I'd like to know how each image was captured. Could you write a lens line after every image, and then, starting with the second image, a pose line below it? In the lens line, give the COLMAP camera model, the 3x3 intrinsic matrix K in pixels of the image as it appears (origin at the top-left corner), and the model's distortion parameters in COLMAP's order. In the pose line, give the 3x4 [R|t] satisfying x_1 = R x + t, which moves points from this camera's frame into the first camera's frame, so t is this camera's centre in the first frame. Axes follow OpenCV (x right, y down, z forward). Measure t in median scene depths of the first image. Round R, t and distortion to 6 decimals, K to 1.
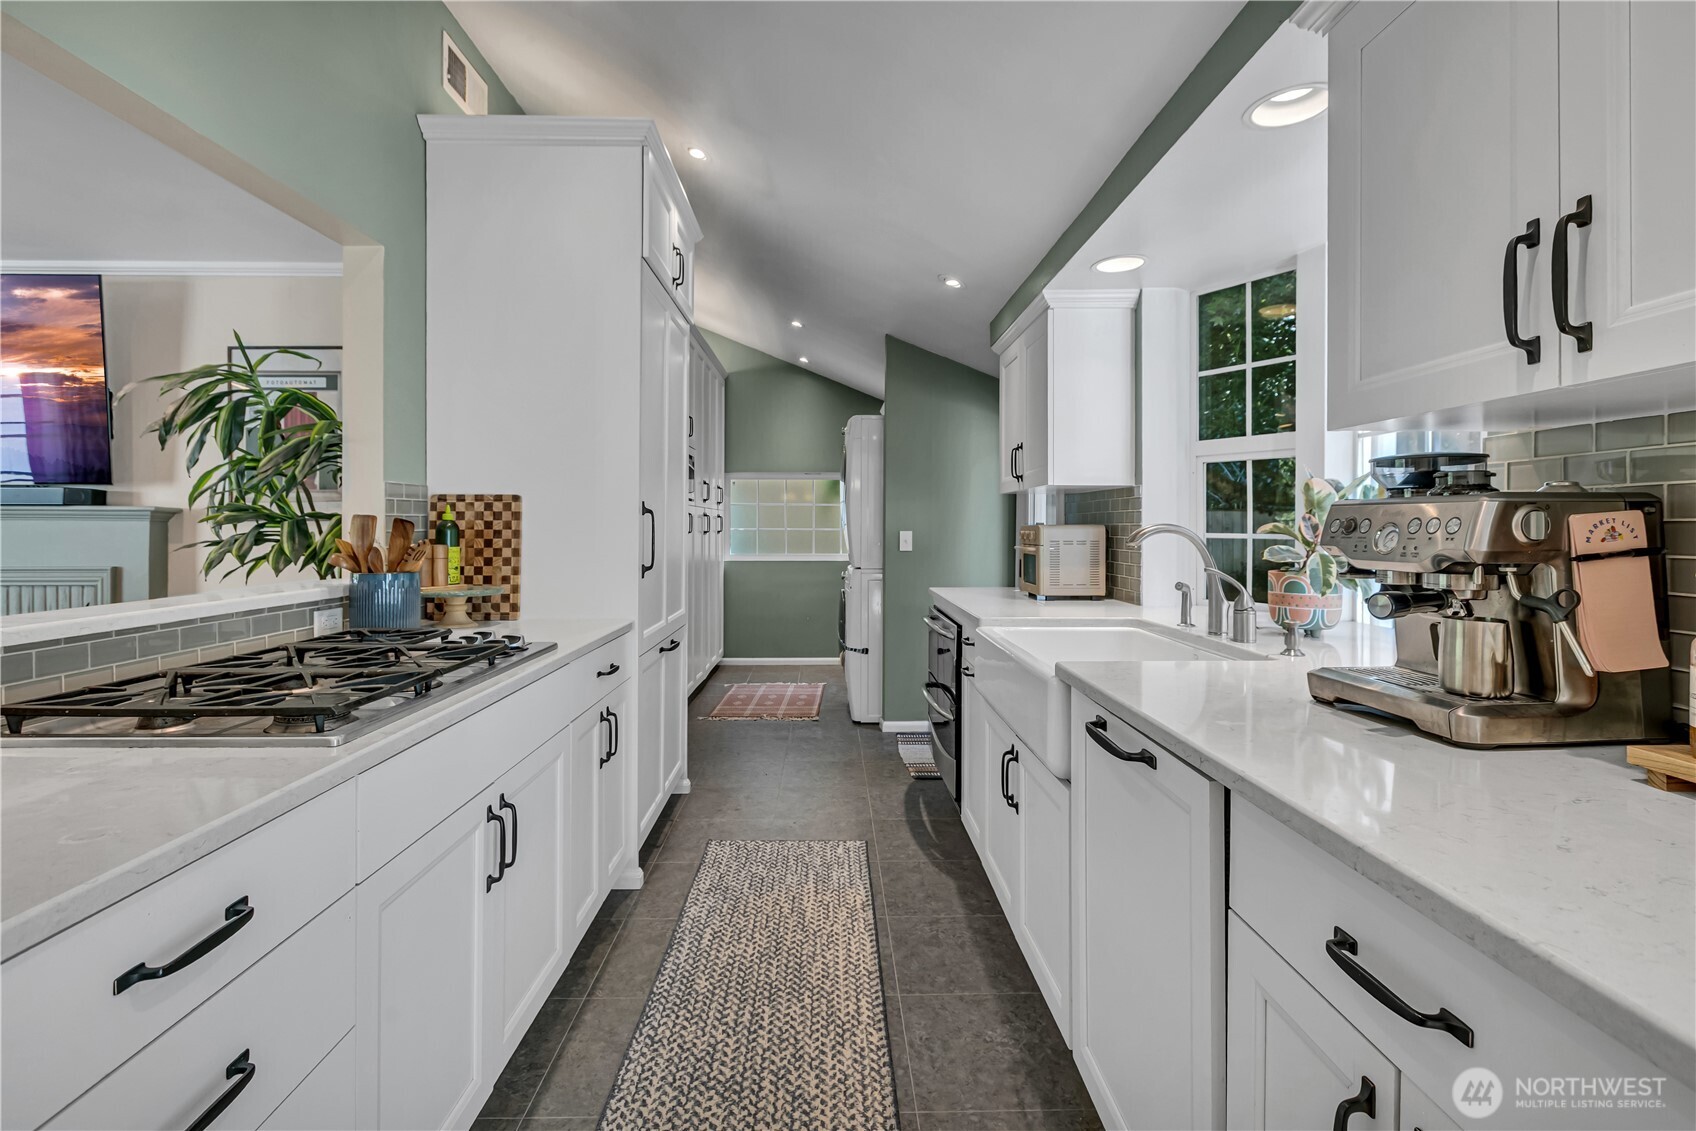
lens RADIAL K [[785.0, 0, 849.9], [0, 785.0, 510.6], [0, 0, 1]] dist [0.003248, 0.000459]
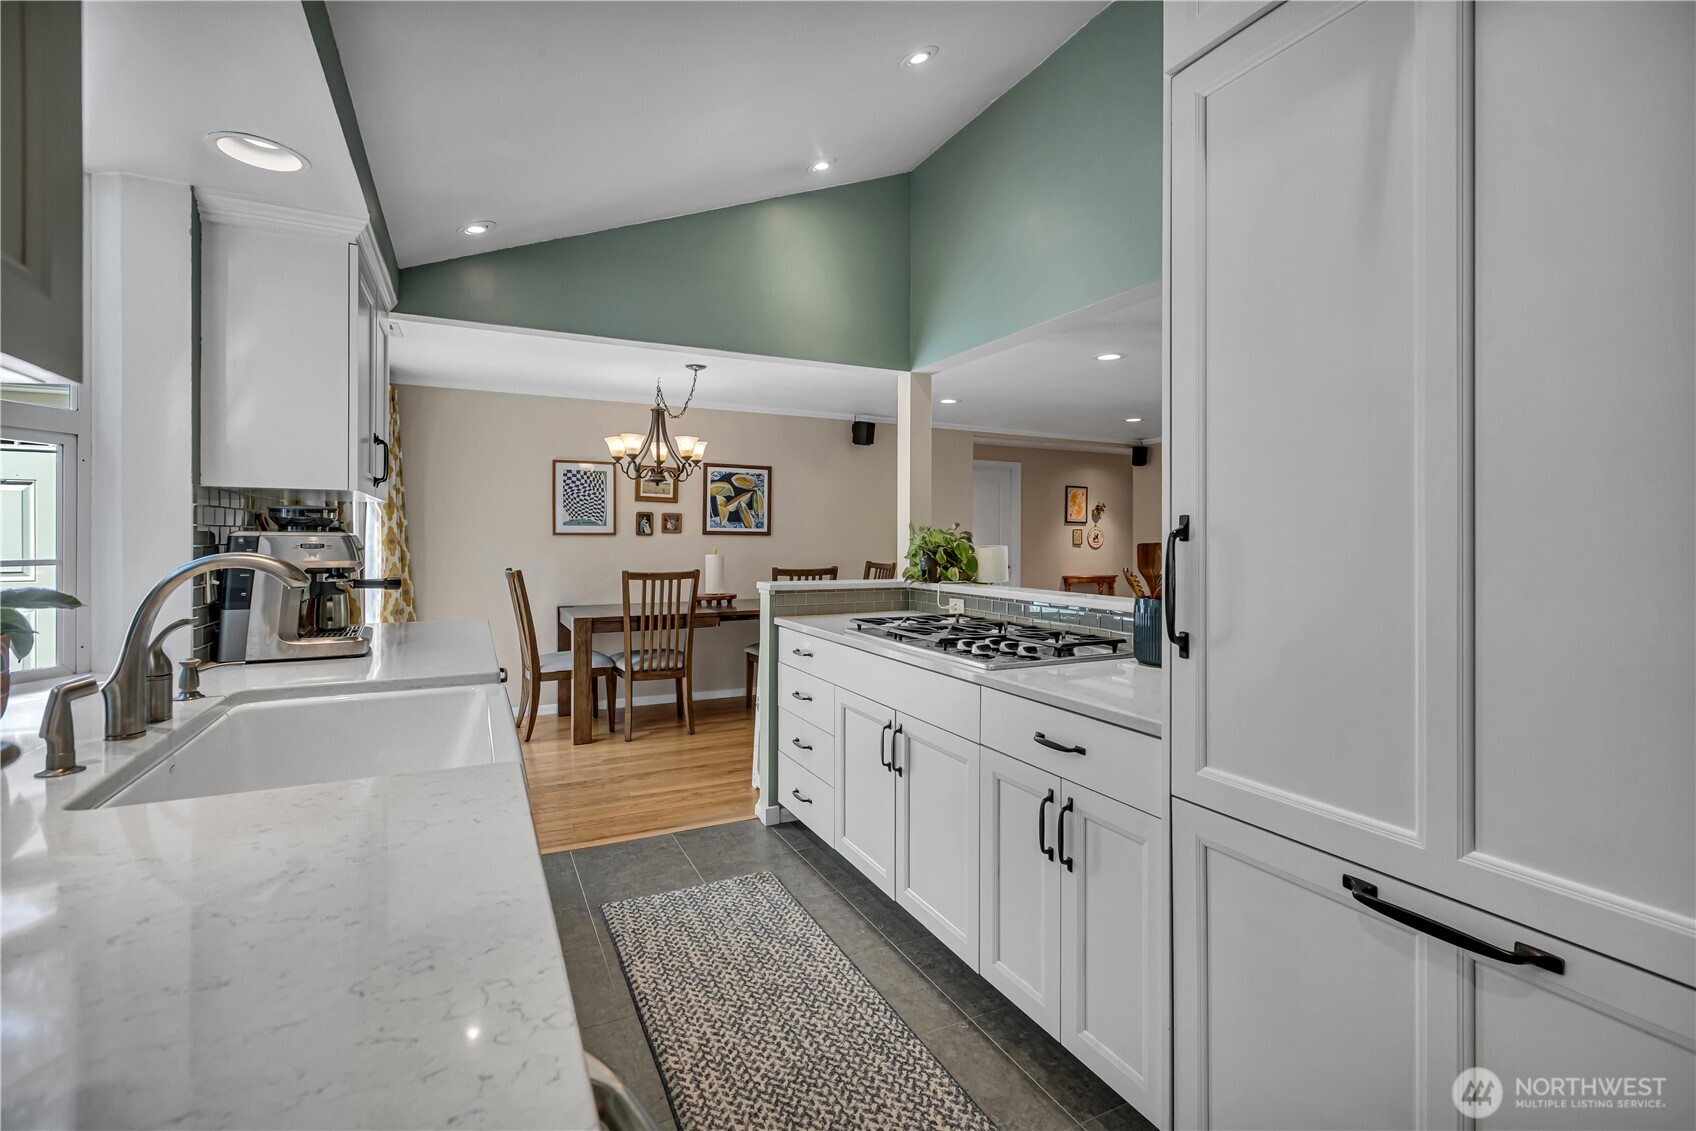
lens RADIAL K [[764.9, 0, 848.1], [0, 764.9, 538.4], [0, 0, 1]] dist [-0.000538, 0.000219]
pose [[-0.910626, -0.005248, -0.413198, 0.169958], [0.001407, 0.999874, -0.015800, 0.014236], [0.413229, -0.014970, -0.910504, 1.452945]]
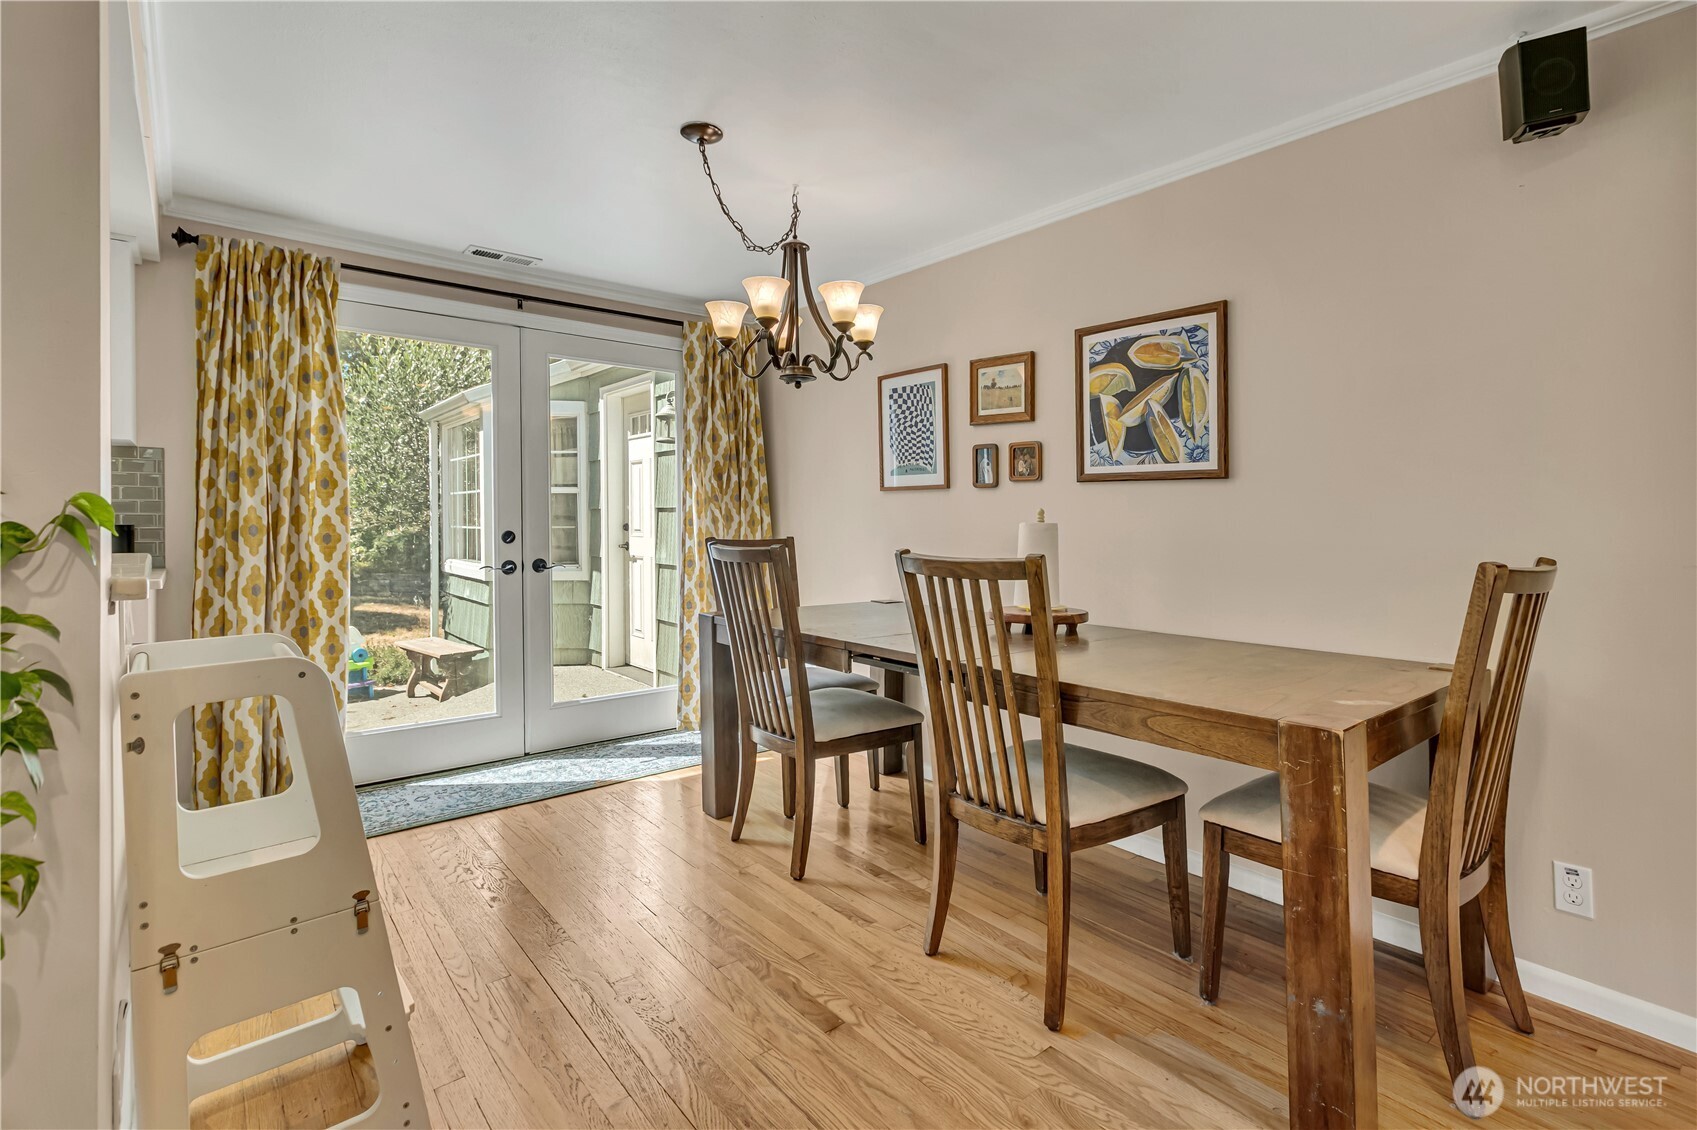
lens RADIAL K [[782.3, 0, 878.2], [0, 782.3, 520.0], [0, 0, 1]] dist [0.000675, -0.000097]
pose [[-0.637900, -0.009753, 0.770057, -1.071377], [-0.023130, 0.999711, -0.006499, 0.033367], [-0.769771, -0.021957, -0.637942, 0.090565]]
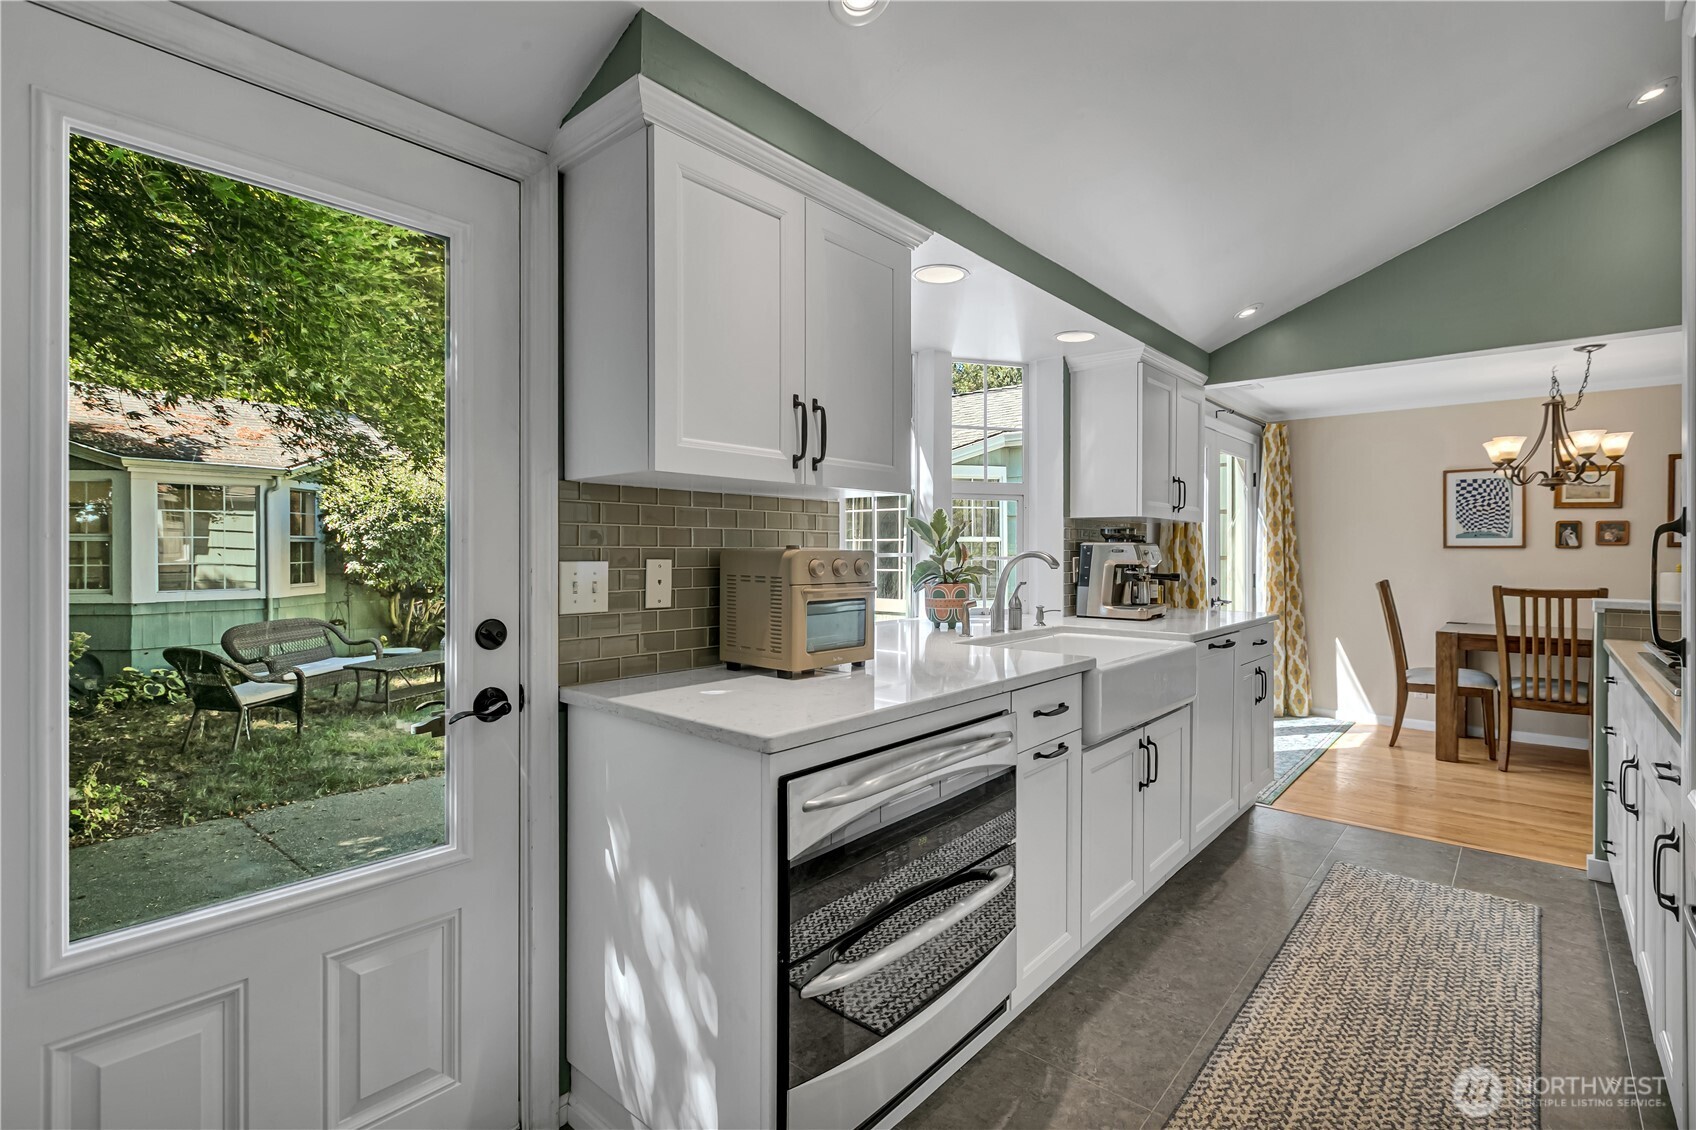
lens RADIAL K [[777.8, 0, 872.1], [0, 777.8, 558.4], [0, 0, 1]] dist [0.000091, 0.000374]
pose [[-0.744170, -0.012965, 0.667864, -0.218056], [-0.019517, 0.999807, -0.002338, 0.032828], [-0.667705, -0.014775, -0.744279, 1.771616]]
